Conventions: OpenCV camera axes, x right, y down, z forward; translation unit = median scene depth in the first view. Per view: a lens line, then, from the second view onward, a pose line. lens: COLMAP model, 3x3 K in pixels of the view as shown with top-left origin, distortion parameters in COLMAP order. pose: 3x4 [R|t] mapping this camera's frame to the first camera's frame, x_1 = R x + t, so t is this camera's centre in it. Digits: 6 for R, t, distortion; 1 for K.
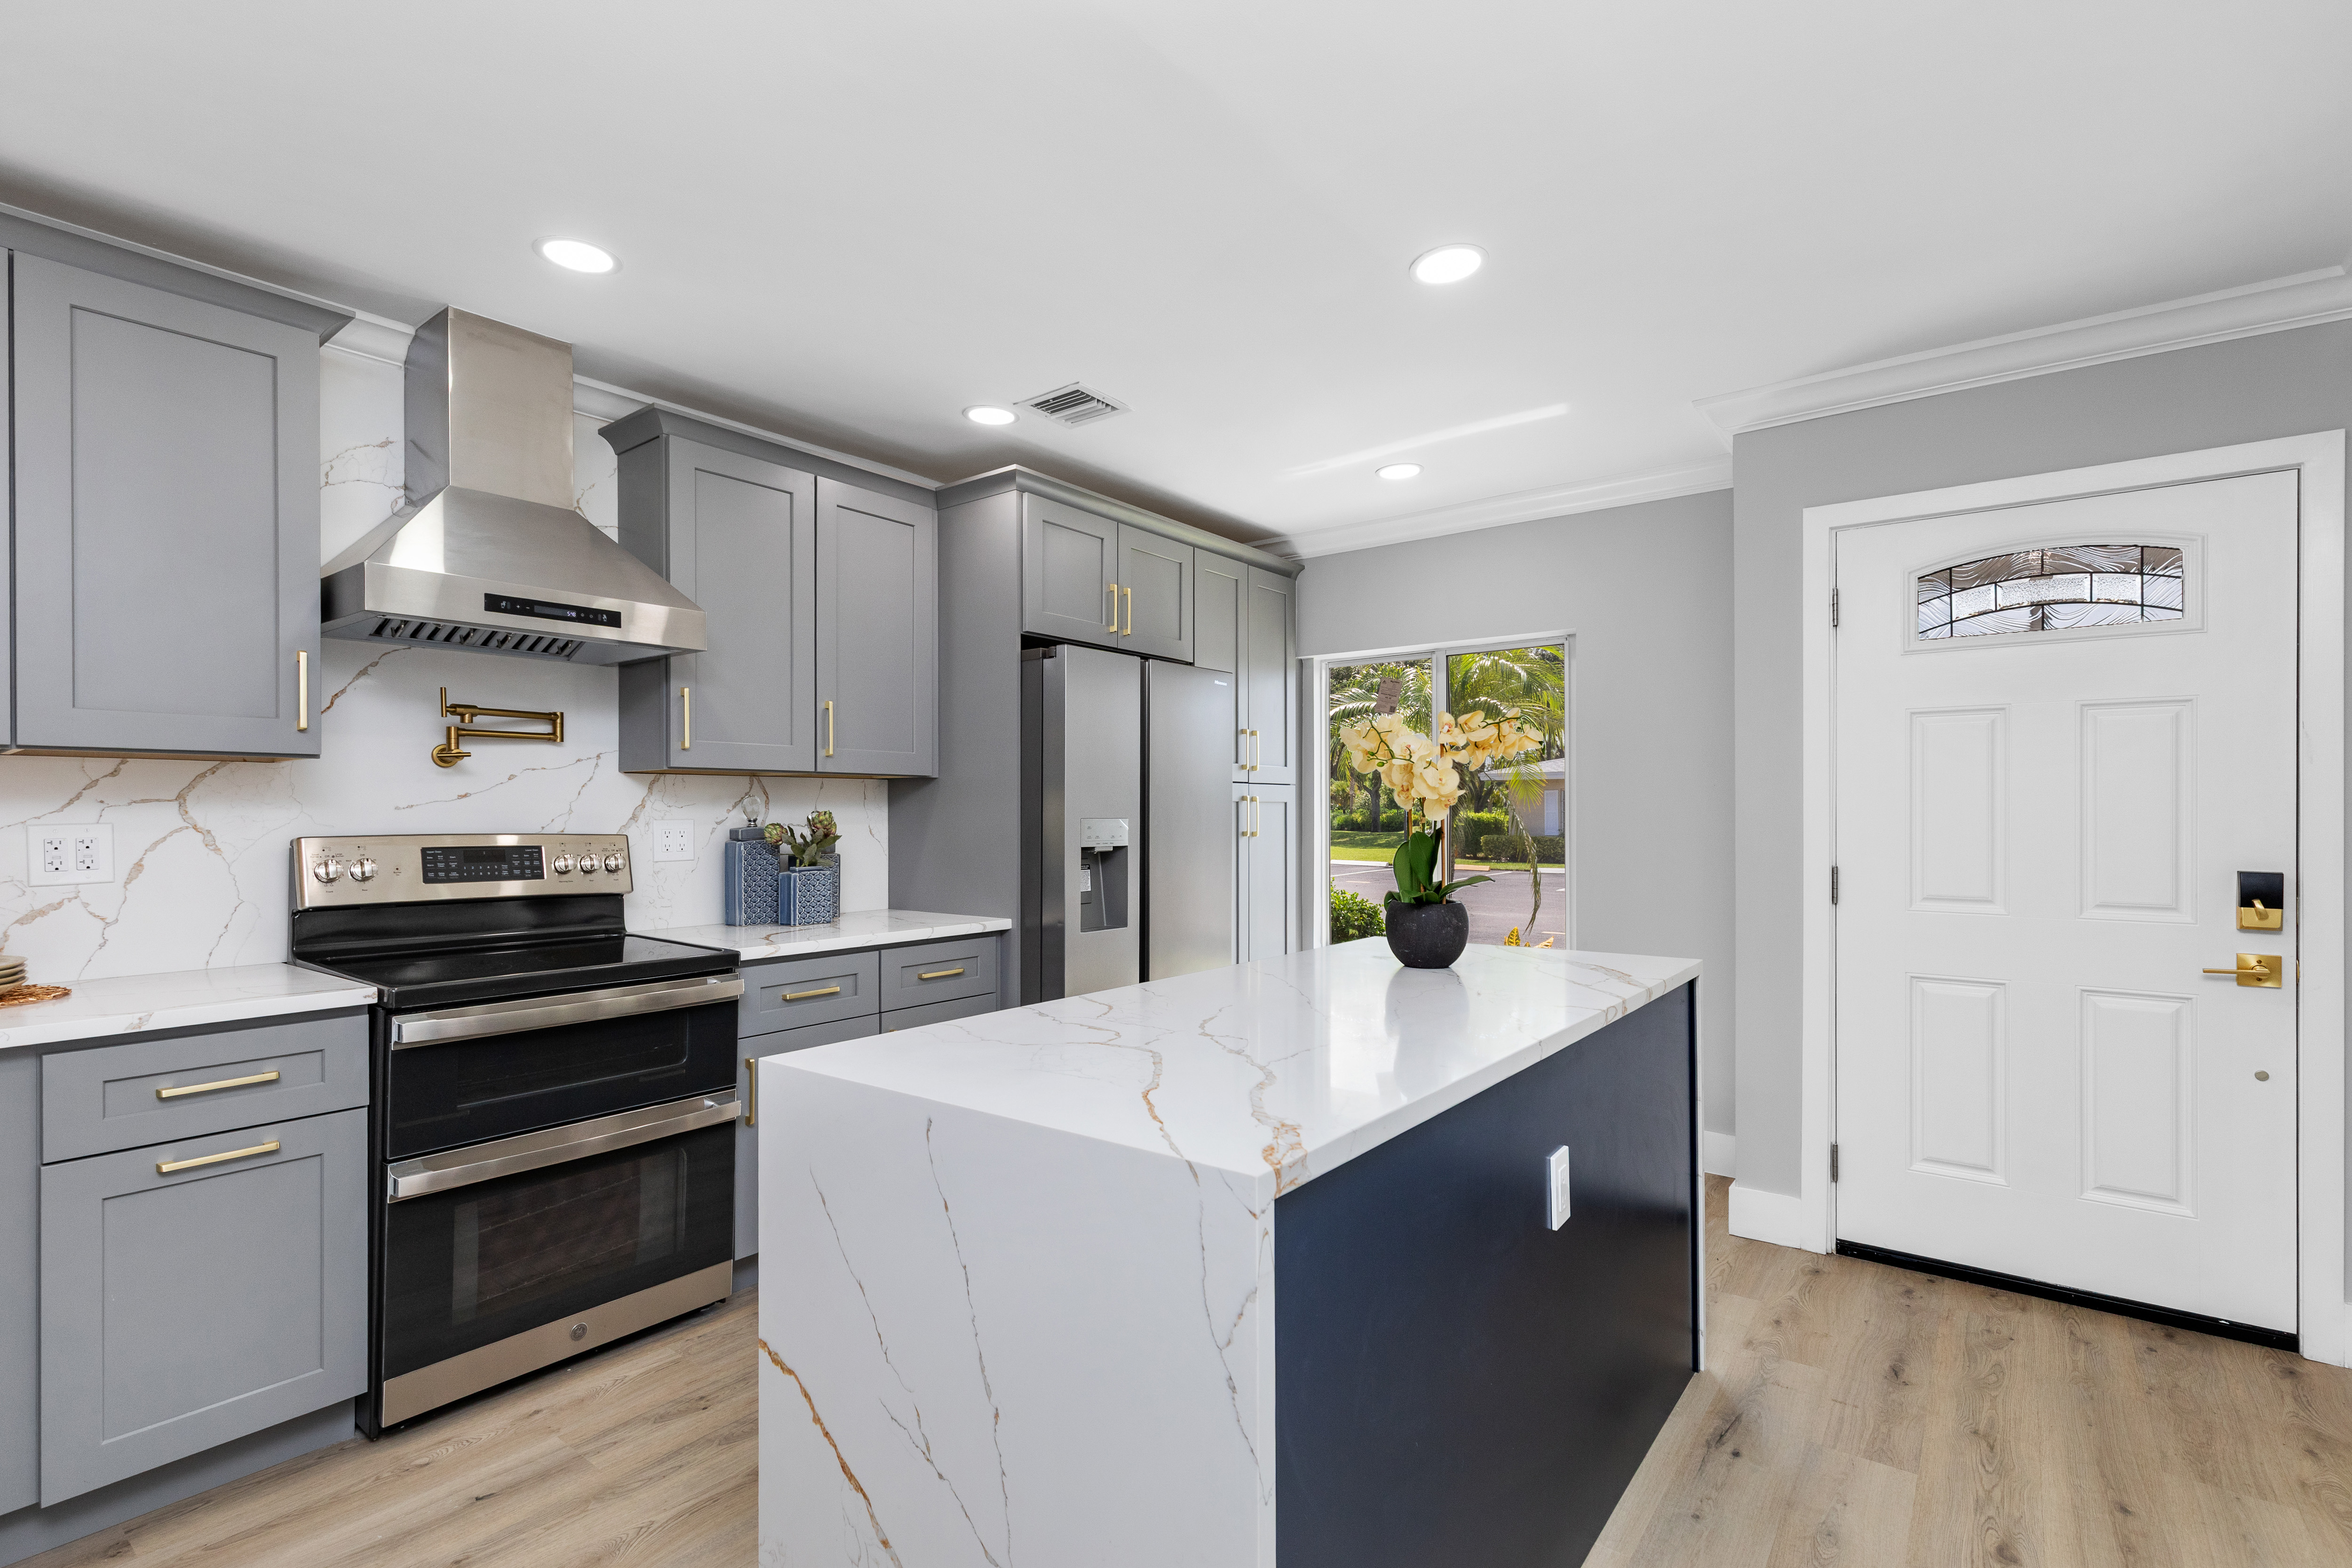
lens RADIAL K [[1082.4, 0, 1170.2], [0, 1082.4, 812.3], [0, 0, 1]] dist [0.004420, 0.000367]
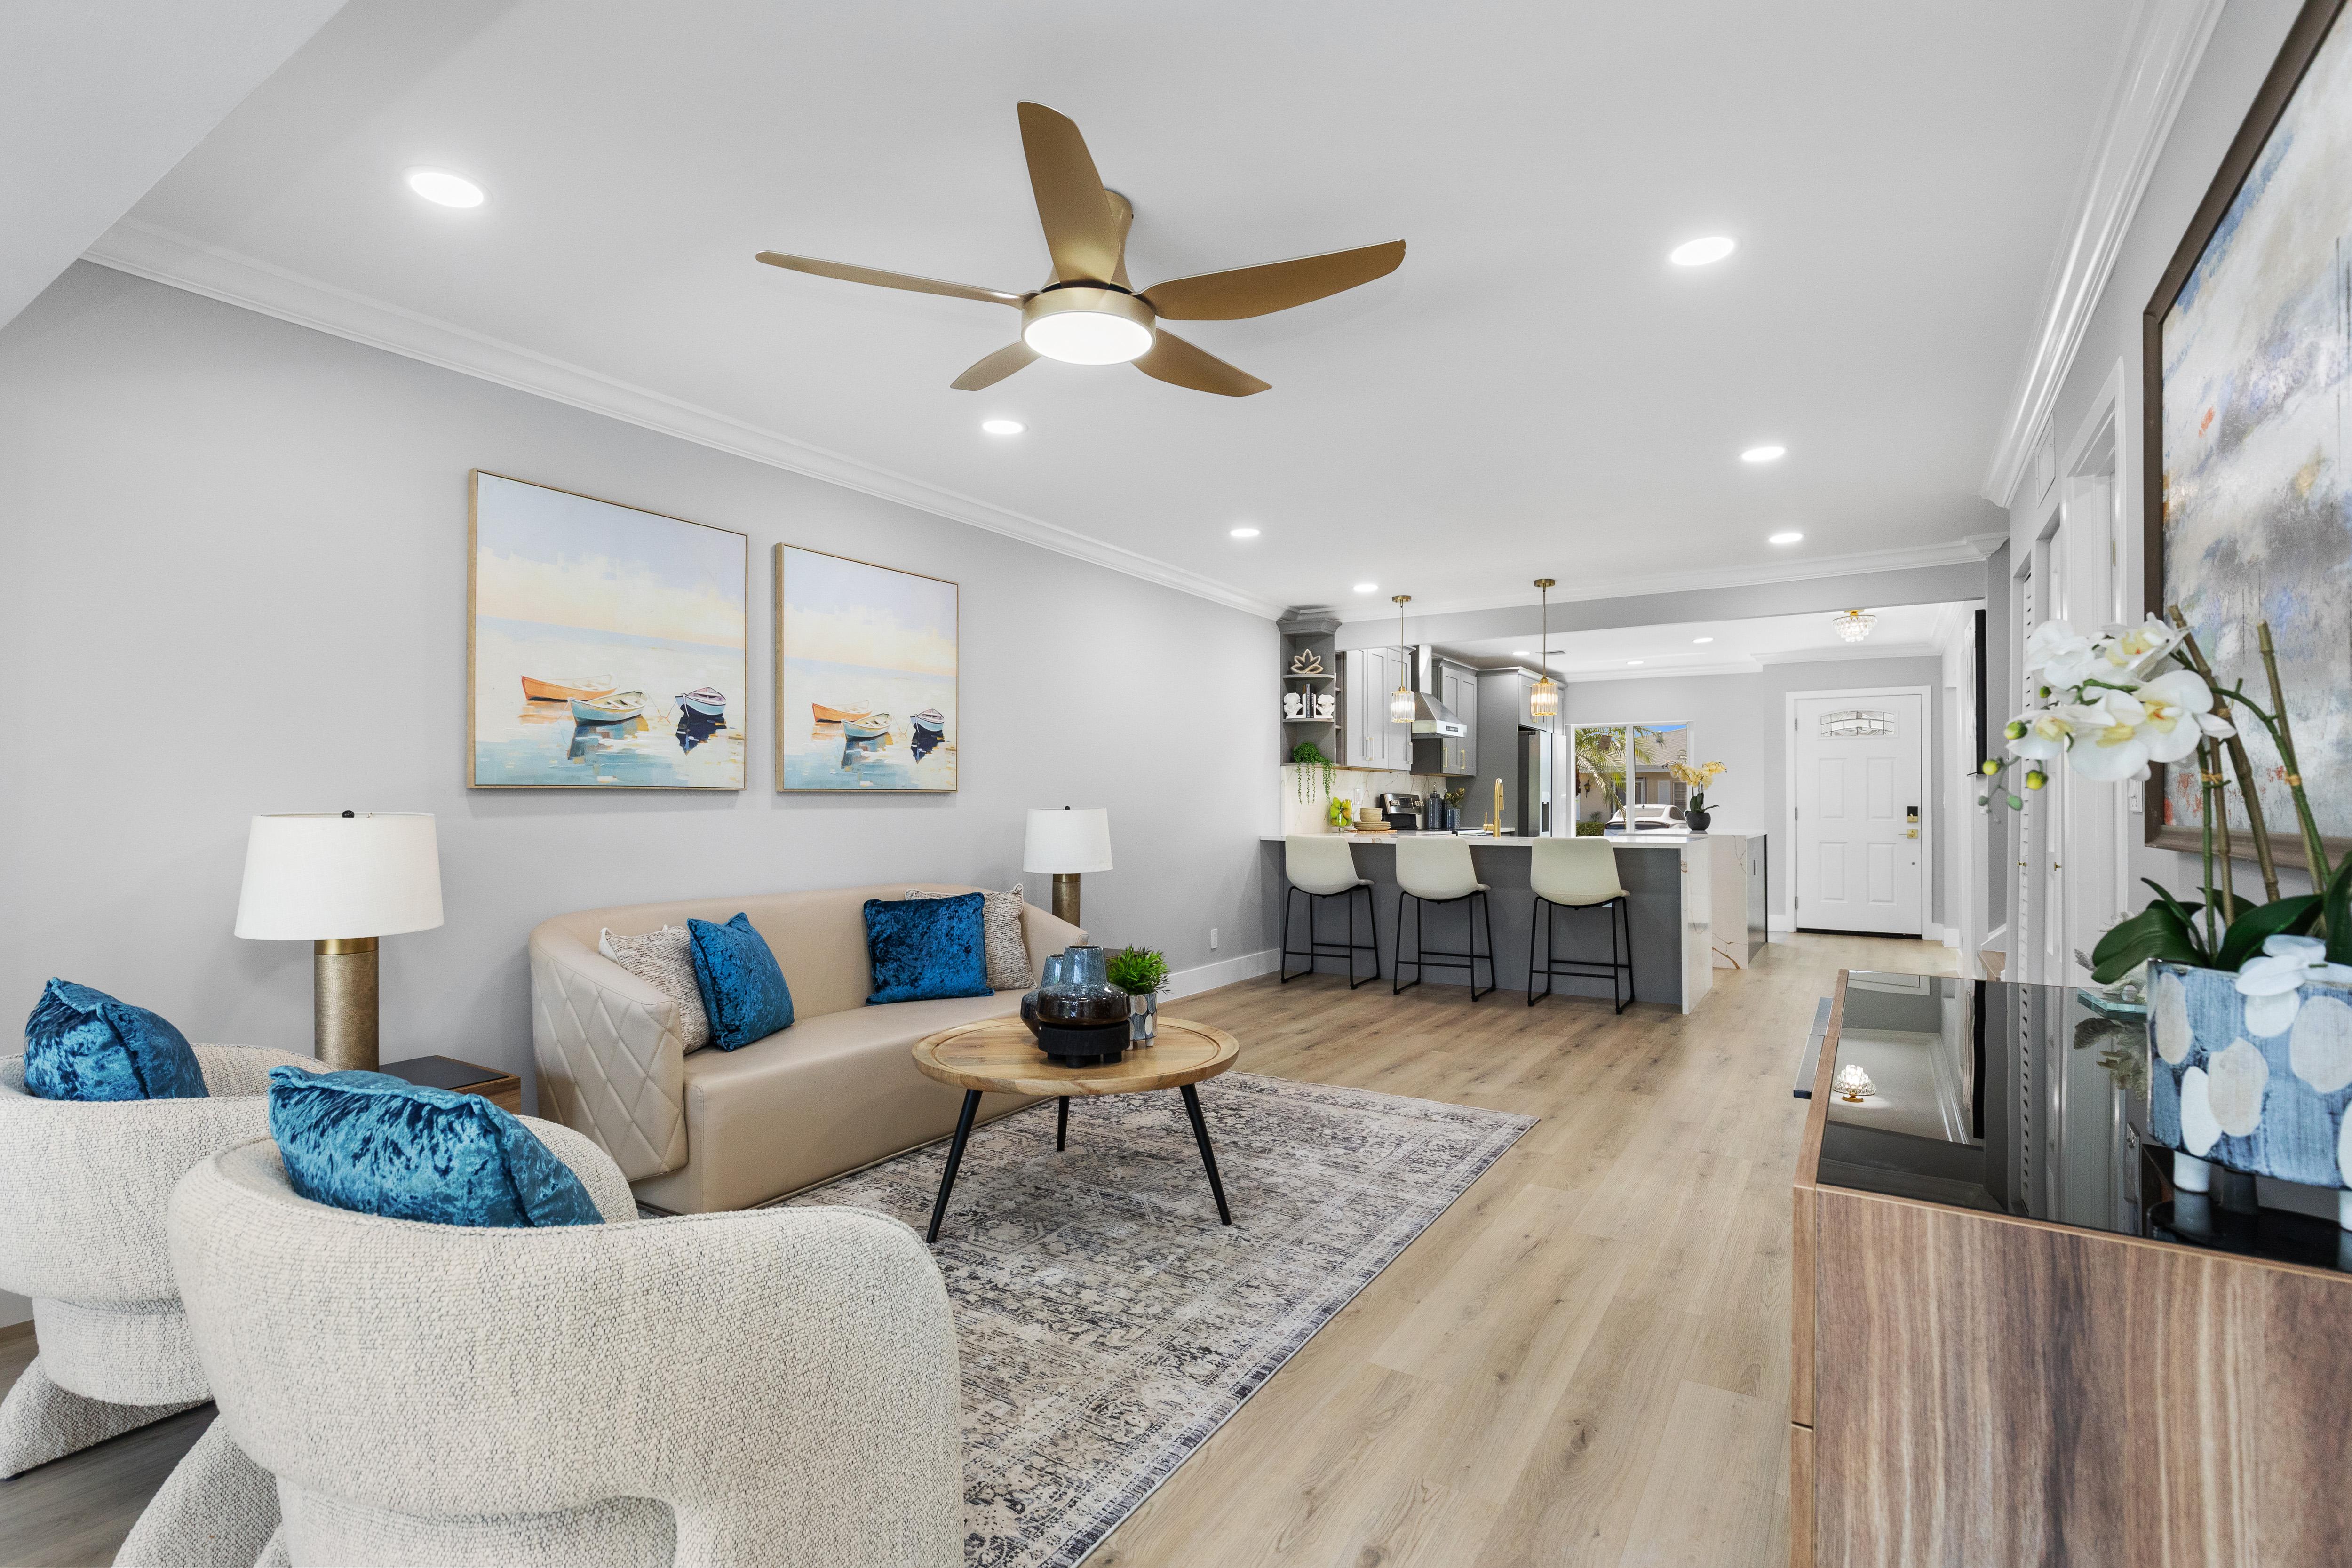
lens RADIAL K [[1106.8, 0, 1167.9], [0, 1106.8, 791.6], [0, 0, 1]] dist [-0.000272, -0.000955]
pose [[0.995785, 0.005572, 0.091549, -1.483160], [-0.004587, 0.999929, -0.010965, 0.048931], [-0.091604, 0.010499, 0.995740, -2.012571]]
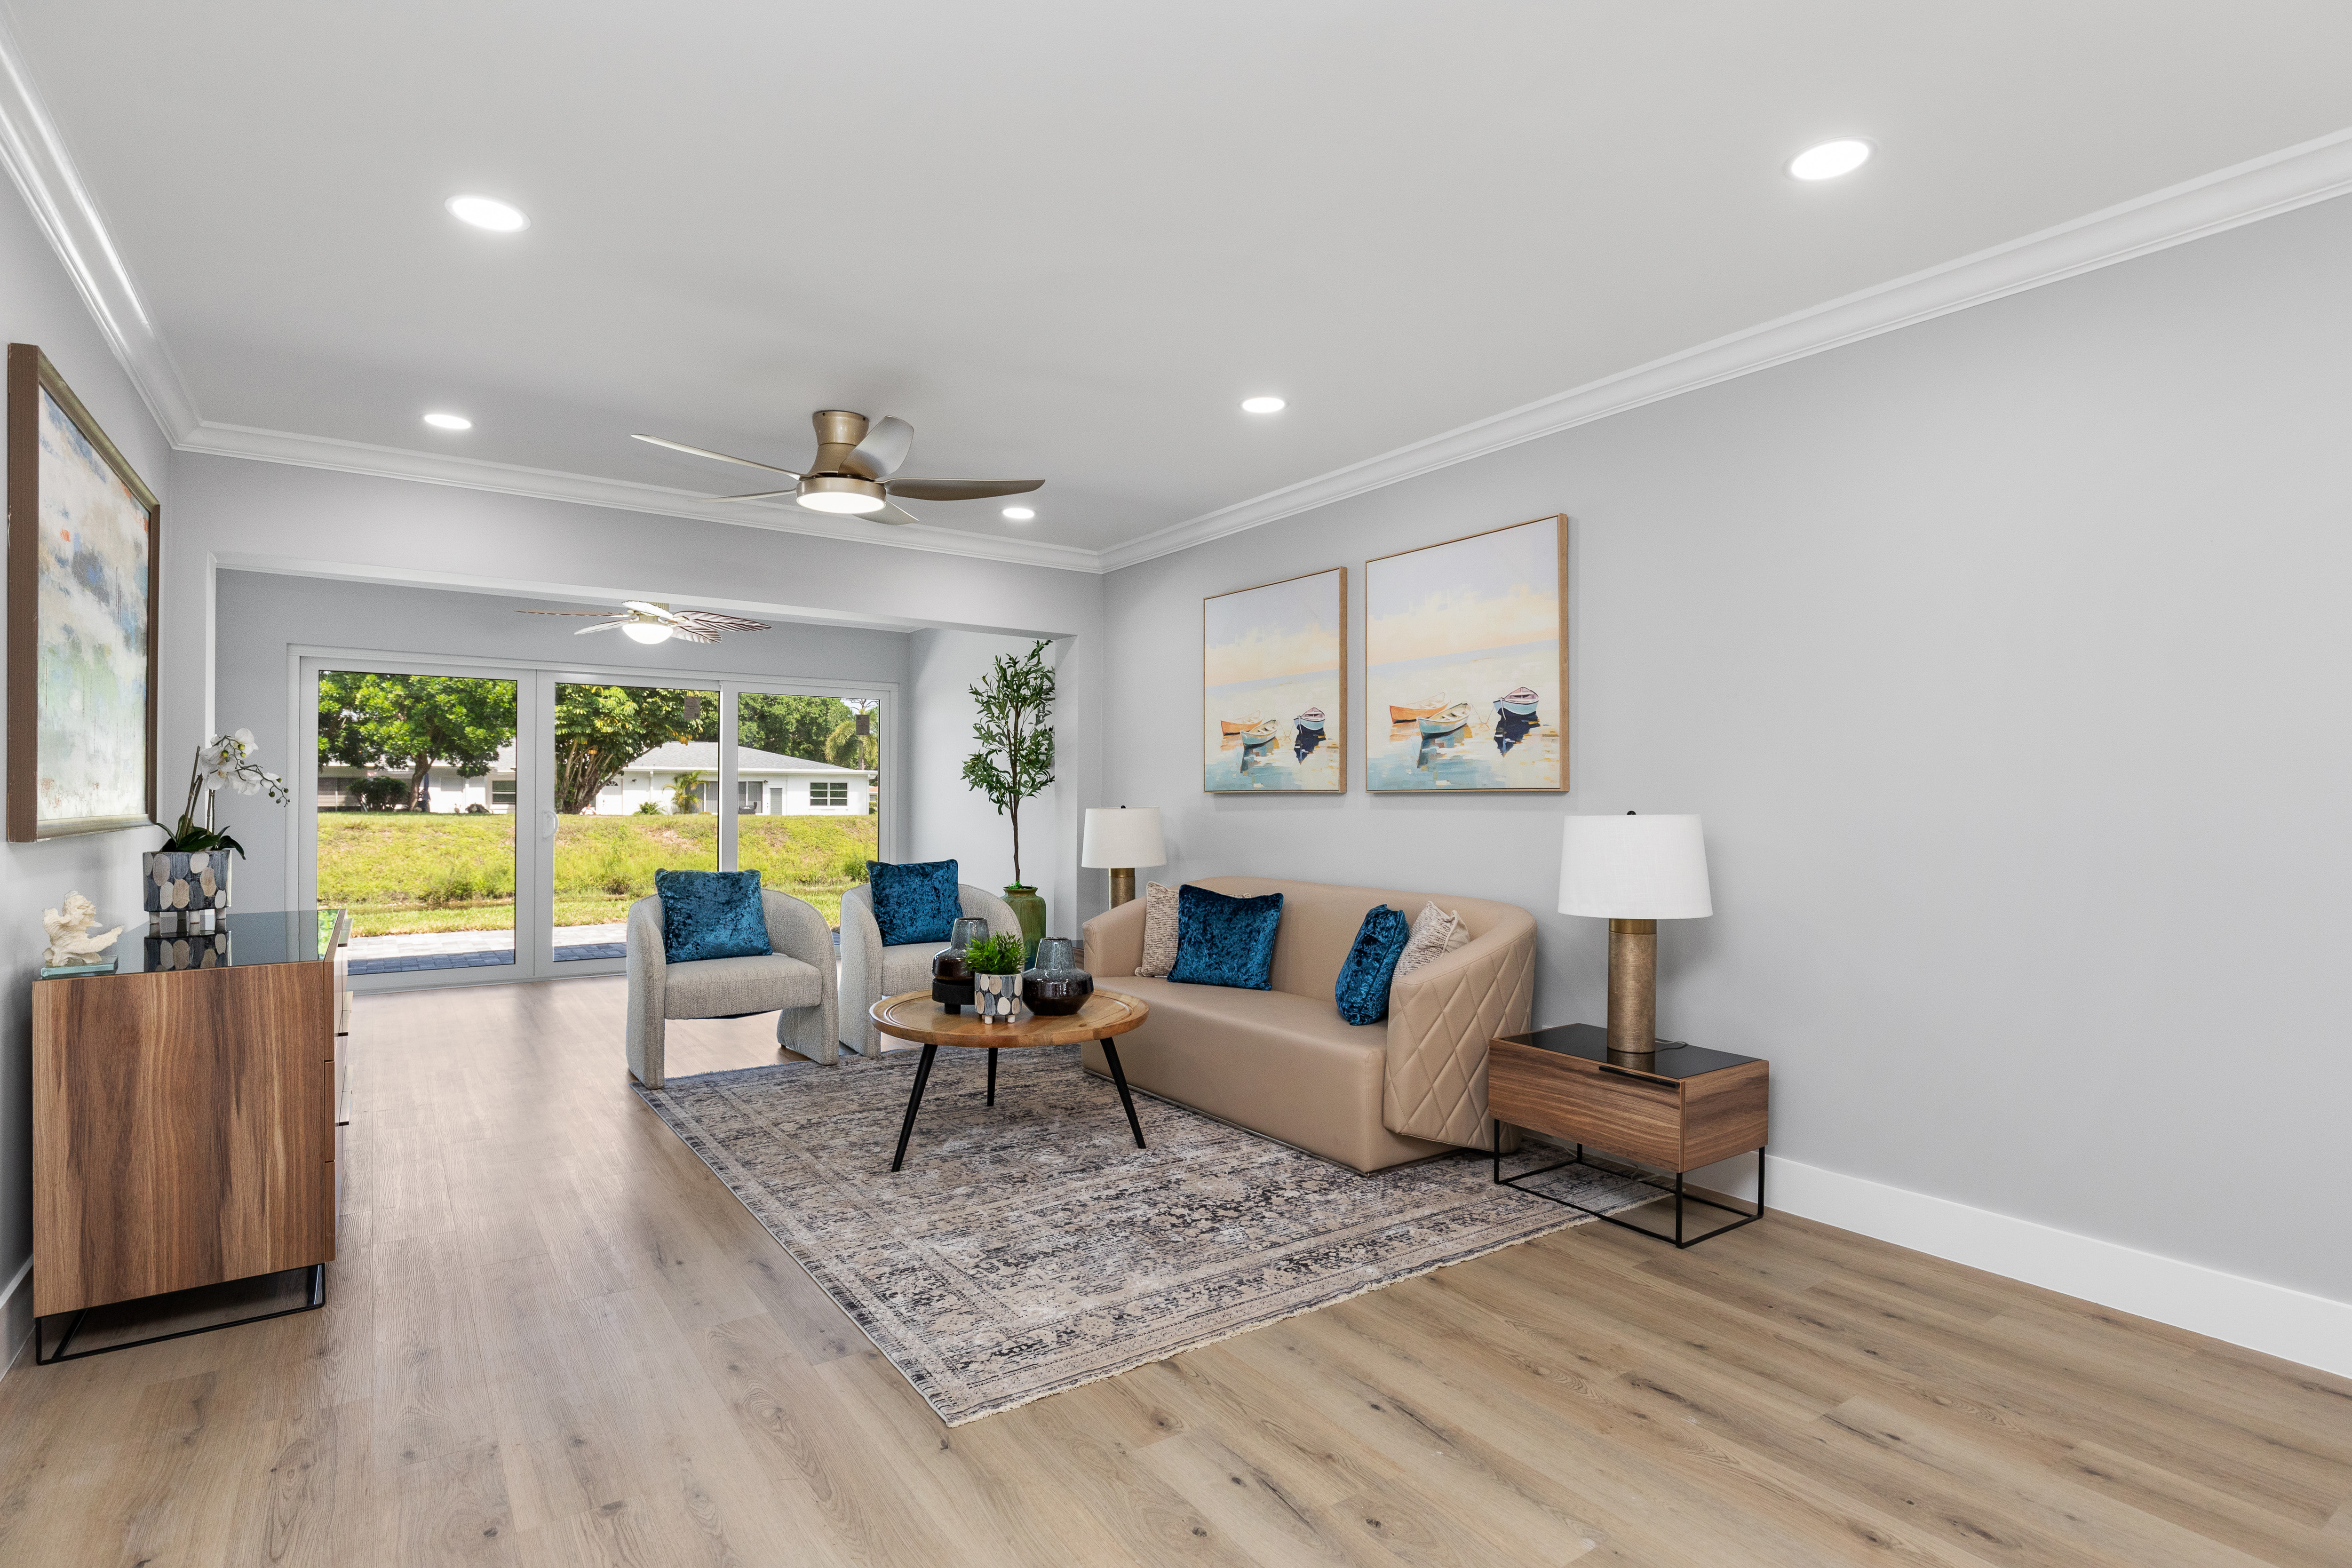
lens RADIAL K [[1159.2, 0, 1157.3], [0, 1159.2, 788.5], [0, 0, 1]] dist [0.002446, -0.001414]
pose [[-0.310410, -0.005142, -0.950589, -0.308207], [-0.002245, 0.999987, -0.004677, 0.038394], [0.950600, 0.000682, -0.310417, -0.426853]]
